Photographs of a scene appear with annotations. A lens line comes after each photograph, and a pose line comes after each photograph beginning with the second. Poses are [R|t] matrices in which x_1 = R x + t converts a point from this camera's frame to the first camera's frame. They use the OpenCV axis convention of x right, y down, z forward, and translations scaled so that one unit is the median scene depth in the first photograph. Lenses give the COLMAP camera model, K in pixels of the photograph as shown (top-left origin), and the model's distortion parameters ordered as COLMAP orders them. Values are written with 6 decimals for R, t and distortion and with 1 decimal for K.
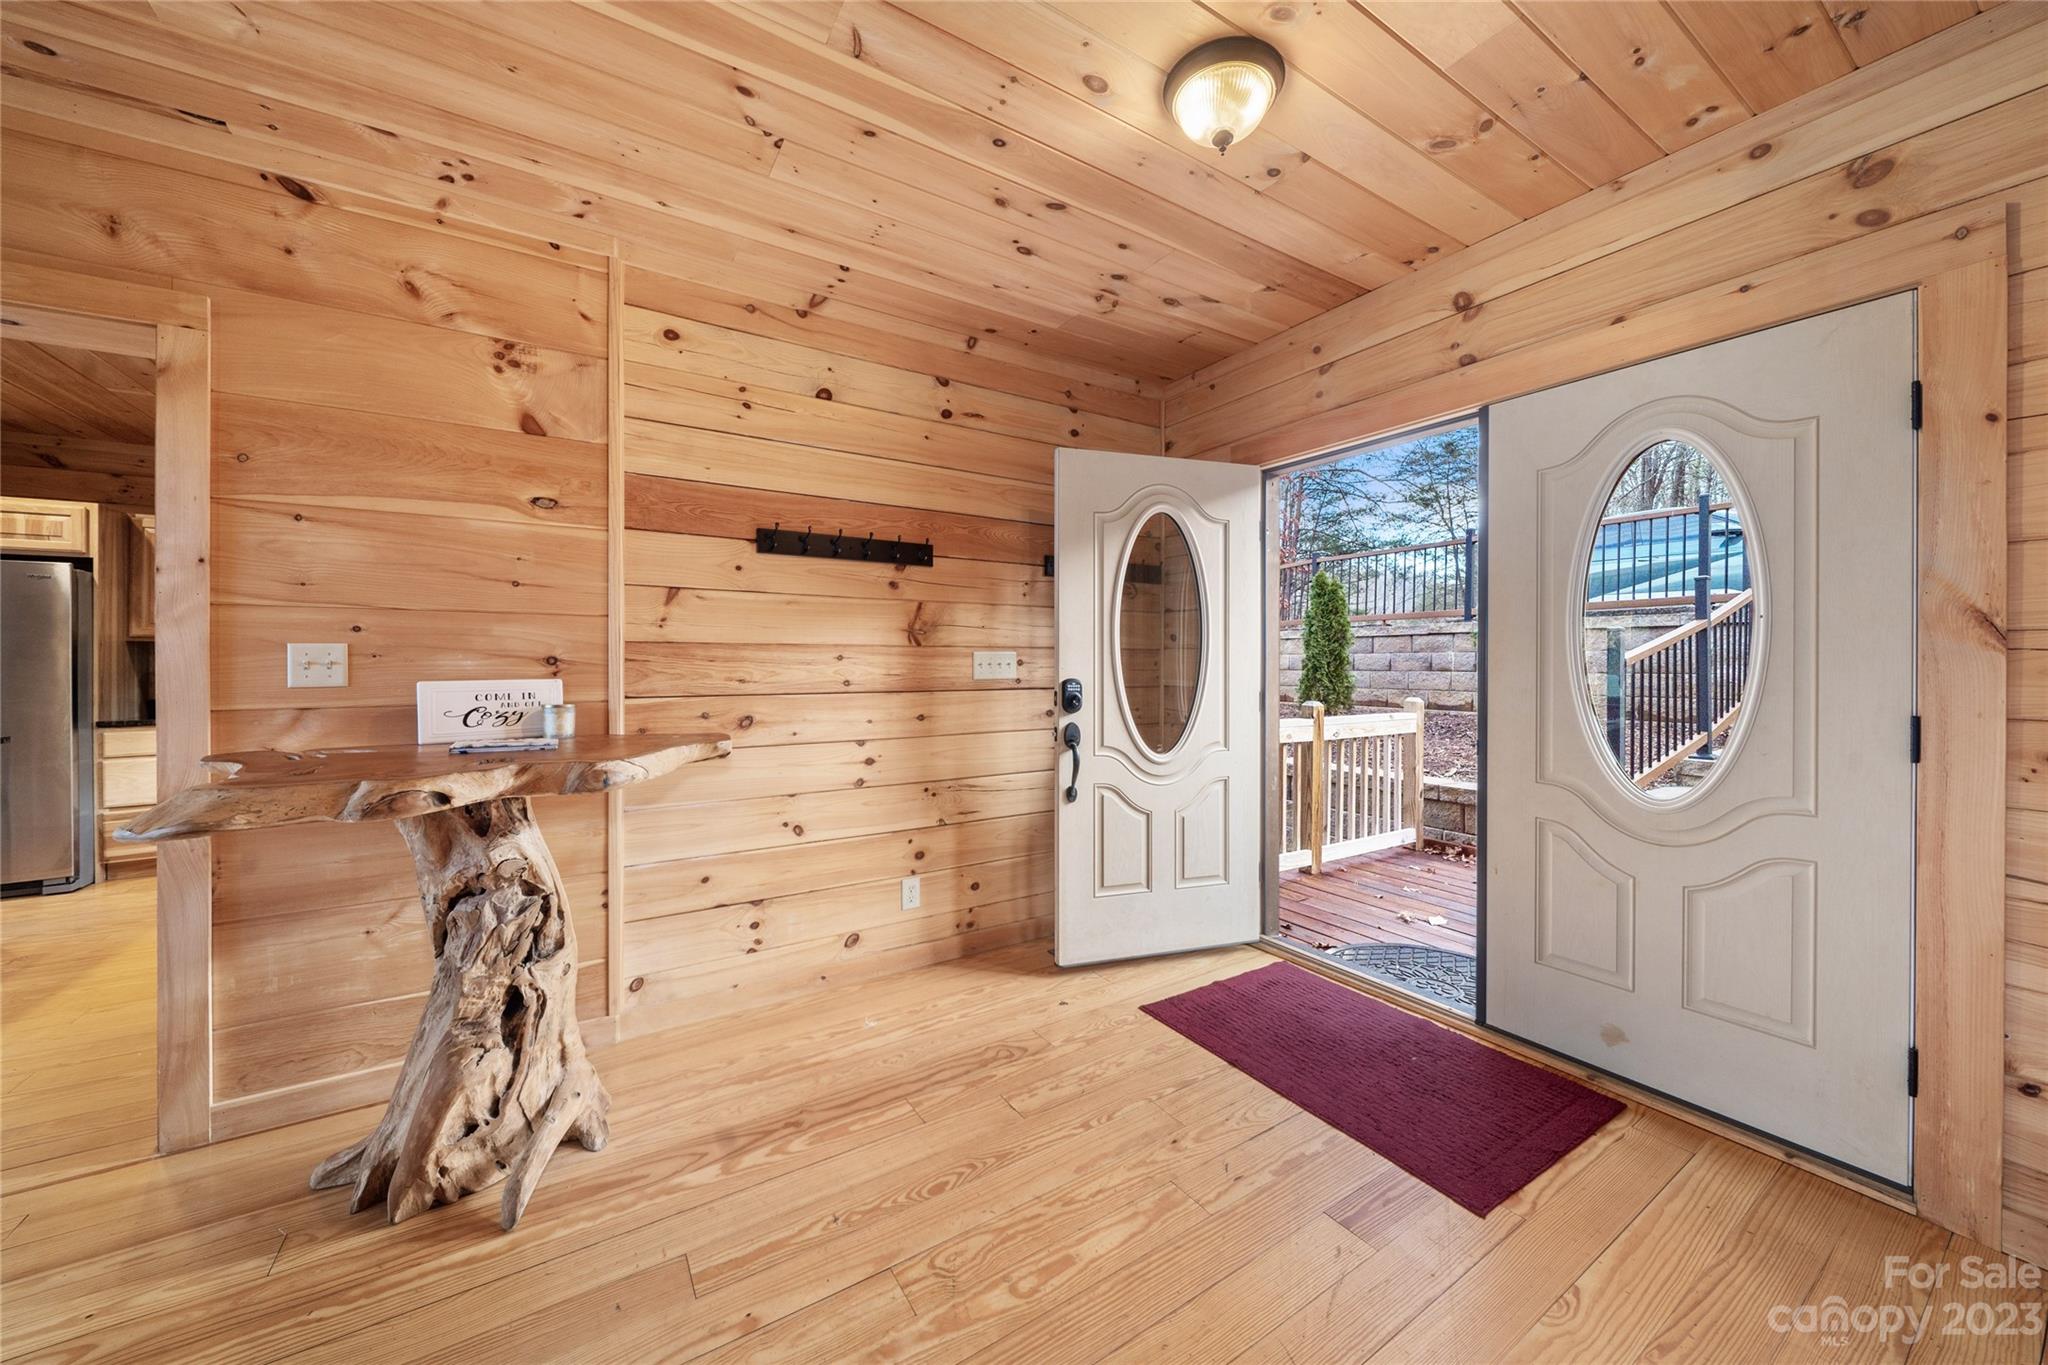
lens RADIAL K [[740.4, 0, 1029.9], [0, 740.4, 664.5], [0, 0, 1]] dist [-0.002140, -0.000358]
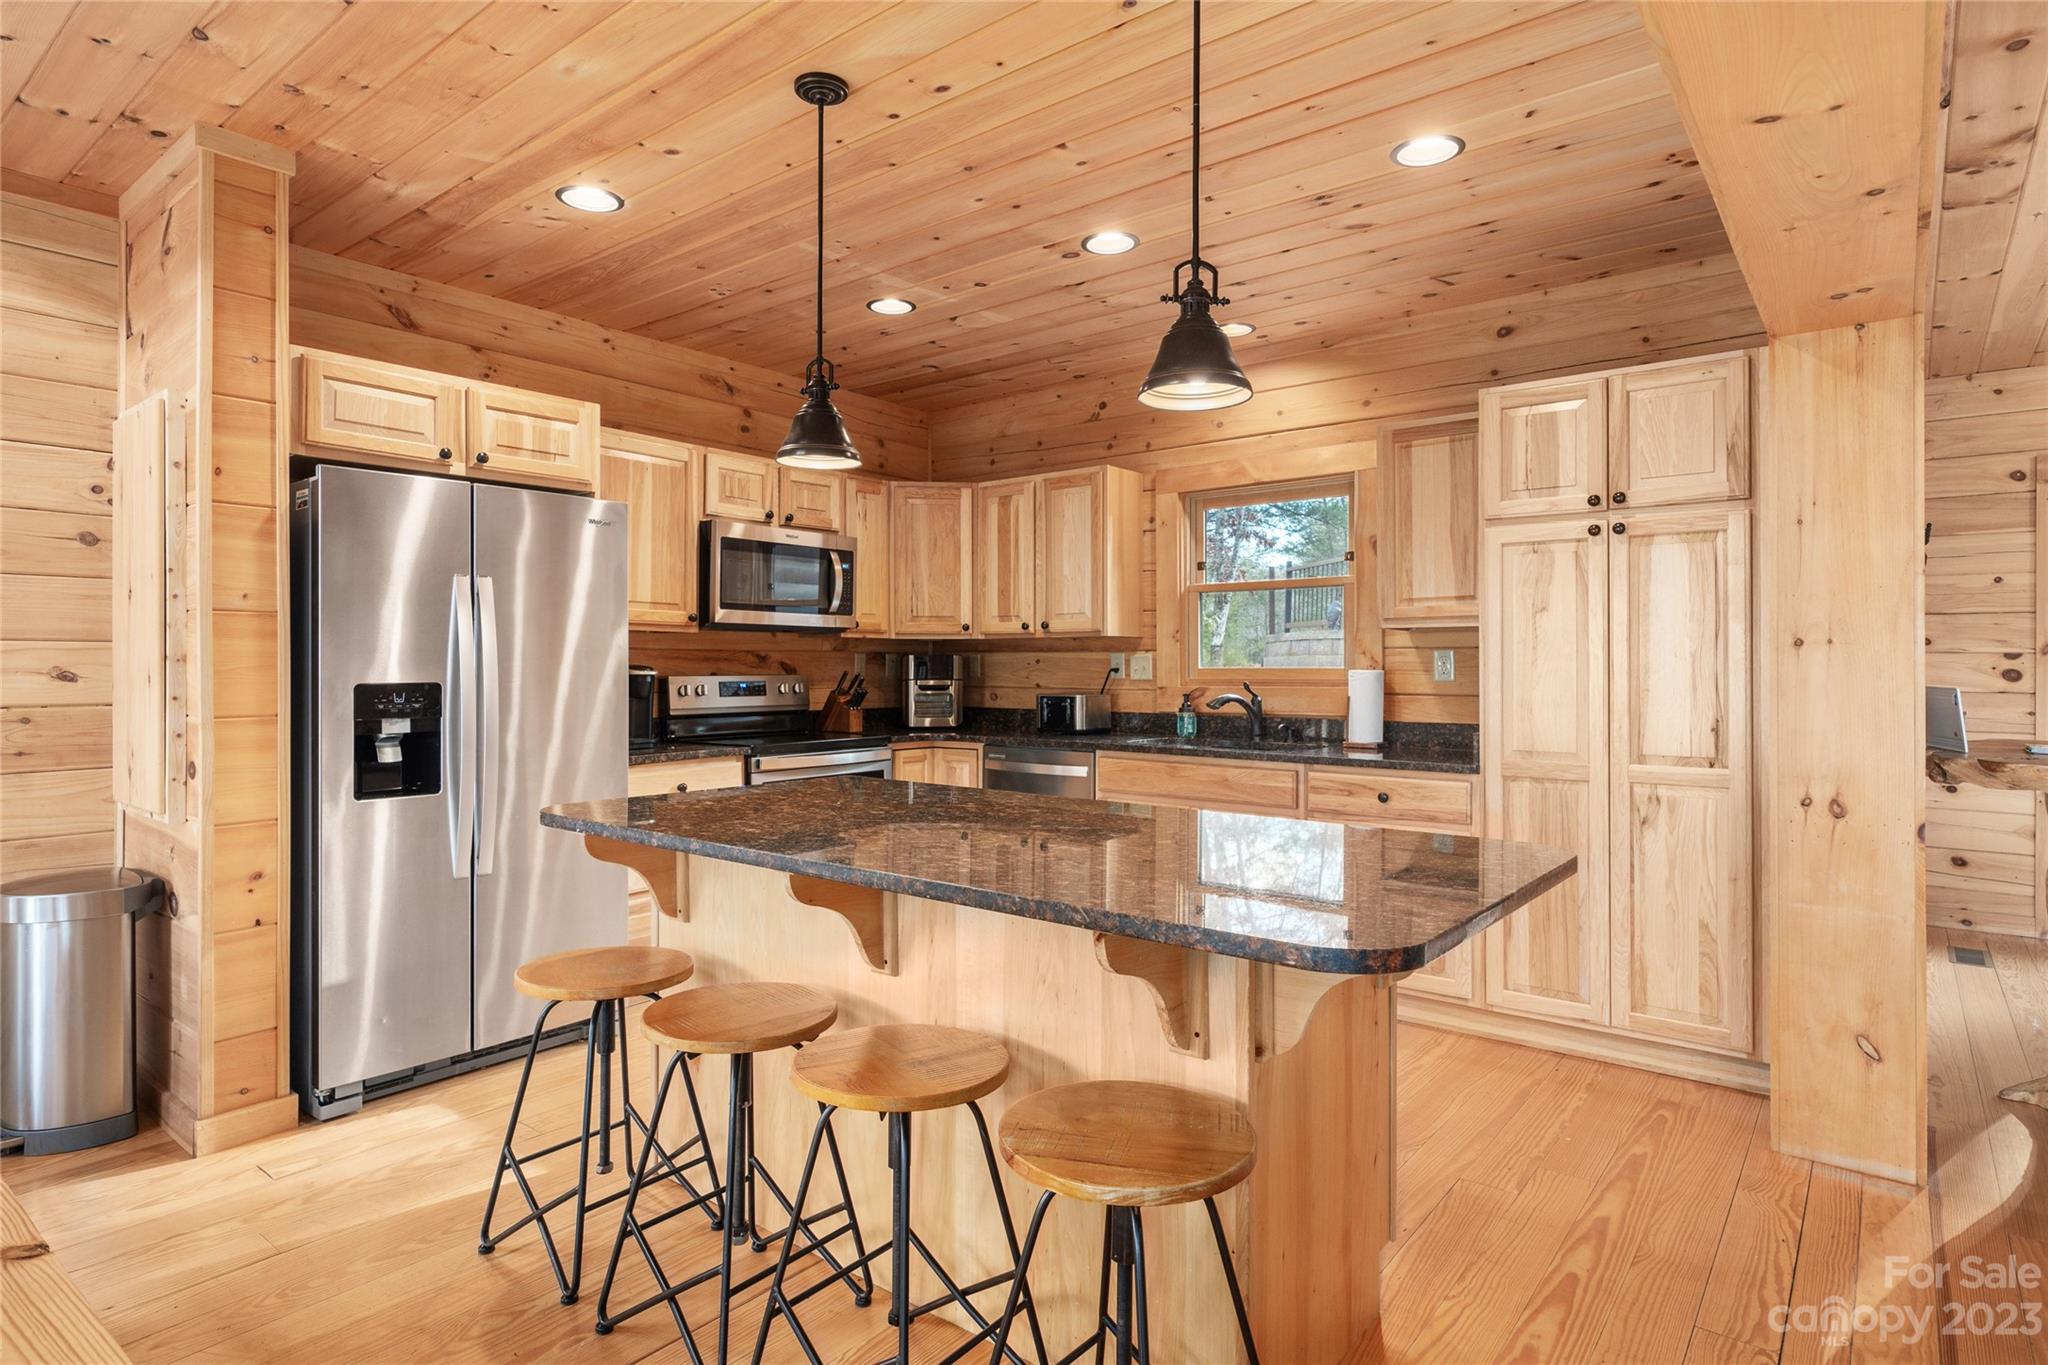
lens RADIAL K [[1096.1, 0, 1028.2], [0, 1096.1, 658.8], [0, 0, 1]] dist [0.004496, 0.000595]
pose [[0.946426, 0.003930, 0.322896, -1.239847], [-0.002731, 0.999988, -0.004166, -0.002770], [-0.322909, 0.003061, 0.946425, 0.014108]]
